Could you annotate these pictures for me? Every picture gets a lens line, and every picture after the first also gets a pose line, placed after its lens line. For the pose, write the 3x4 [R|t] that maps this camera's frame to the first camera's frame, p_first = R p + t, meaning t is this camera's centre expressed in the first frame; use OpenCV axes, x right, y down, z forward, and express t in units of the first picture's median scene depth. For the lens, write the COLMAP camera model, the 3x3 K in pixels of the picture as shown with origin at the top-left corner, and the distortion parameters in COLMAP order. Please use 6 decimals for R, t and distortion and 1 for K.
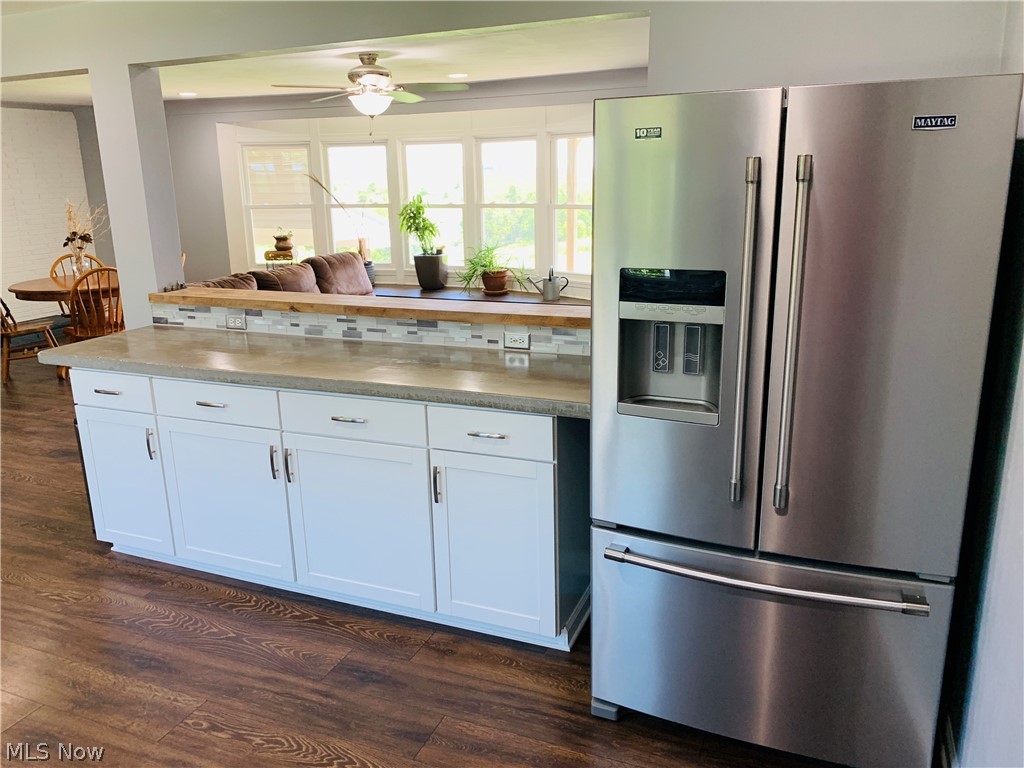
lens RADIAL K [[783.4, 0, 512.0], [0, 783.4, 384.0], [0, 0, 1]] dist [0.070451, 0.003020]
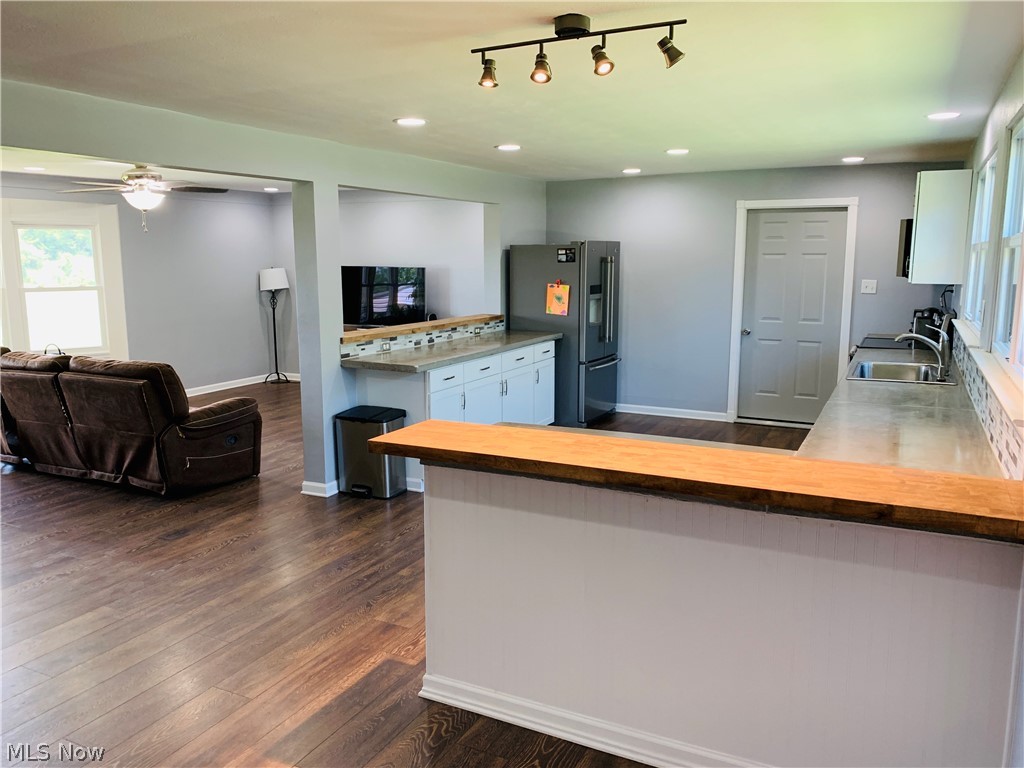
lens RADIAL K [[783.4, 0, 512.0], [0, 783.4, 384.0], [0, 0, 1]] dist [0.070451, 0.003020]
pose [[0.070540, -0.140481, 0.987567, -1.958354], [0.262162, 0.957841, 0.117526, -0.128285], [-0.962442, 0.250613, 0.104395, 0.612675]]
